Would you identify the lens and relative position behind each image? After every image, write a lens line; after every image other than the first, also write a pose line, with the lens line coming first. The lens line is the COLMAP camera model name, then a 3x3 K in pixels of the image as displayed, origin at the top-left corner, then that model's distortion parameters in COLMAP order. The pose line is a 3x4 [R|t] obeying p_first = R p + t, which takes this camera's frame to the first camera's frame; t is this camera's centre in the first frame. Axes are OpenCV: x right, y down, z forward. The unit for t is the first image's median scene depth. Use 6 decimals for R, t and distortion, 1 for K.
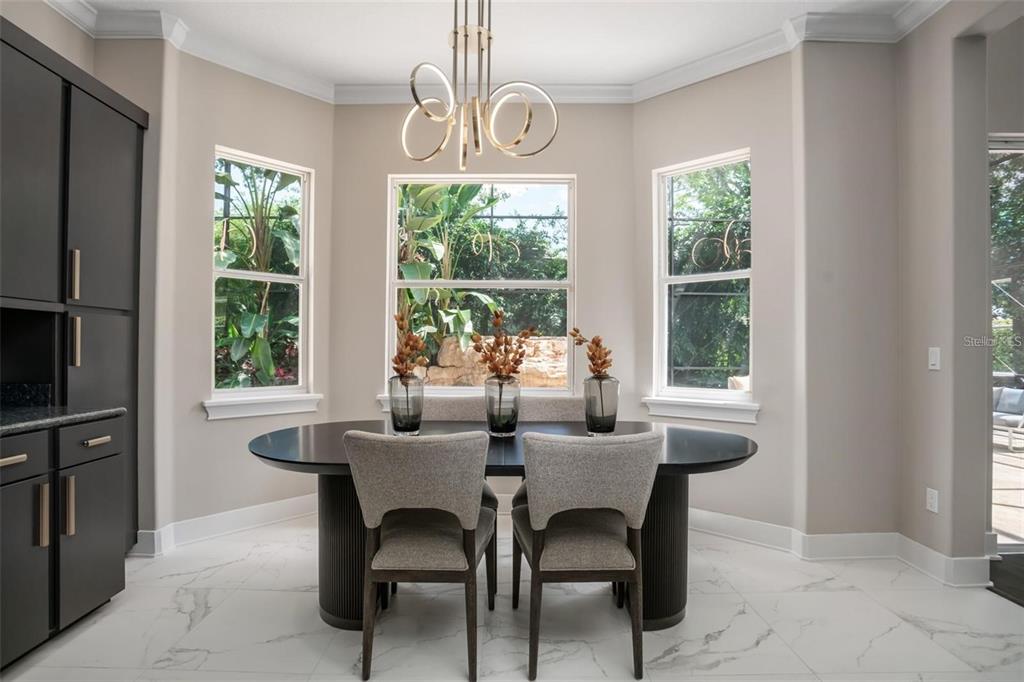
lens RADIAL K [[516.8, 0, 511.1], [0, 516.8, 347.1], [0, 0, 1]] dist [-0.023069, 0.000828]
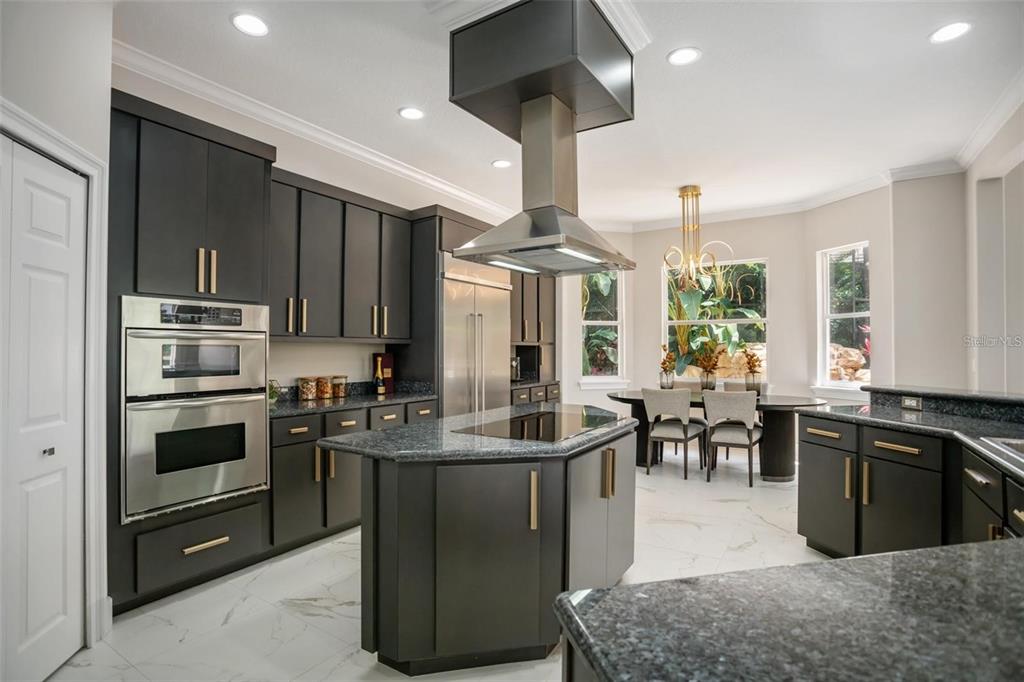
lens RADIAL K [[516.8, 0, 510.4], [0, 516.8, 346.6], [0, 0, 1]] dist [-0.023069, 0.000828]
pose [[0.848761, -0.013142, -0.528614, 0.334413], [0.010246, 0.999912, -0.008406, -0.030690], [0.528678, 0.001719, 0.848821, -1.047458]]
